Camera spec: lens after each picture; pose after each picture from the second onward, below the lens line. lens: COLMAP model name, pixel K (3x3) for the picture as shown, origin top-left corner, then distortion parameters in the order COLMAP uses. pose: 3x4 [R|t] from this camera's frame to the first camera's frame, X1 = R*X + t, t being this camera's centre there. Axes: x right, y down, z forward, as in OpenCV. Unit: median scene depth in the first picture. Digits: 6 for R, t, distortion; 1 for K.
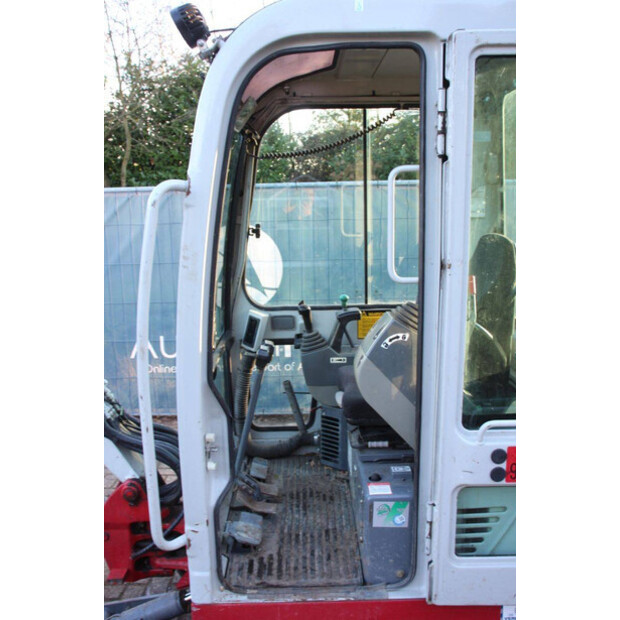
lens RADIAL K [[579.5, 0, 310.0], [0, 579.5, 310.0], [0, 0, 1]] dist [-0.070455, 0.004415]
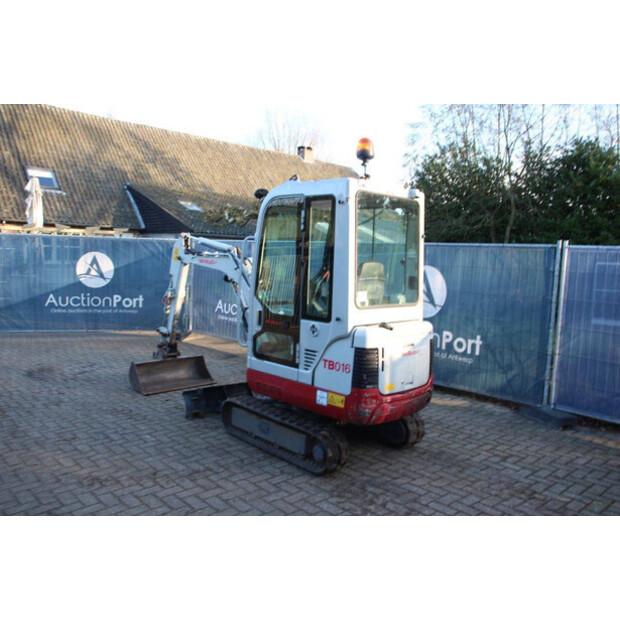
lens RADIAL K [[543.2, 0, 311.4], [0, 543.2, 308.7], [0, 0, 1]] dist [-0.145564, 0.147715]
pose [[0.695230, 0.113943, -0.709698, 1.480913], [-0.182059, 0.983074, -0.020514, 0.132538], [0.695348, 0.143469, 0.704207, -0.637038]]
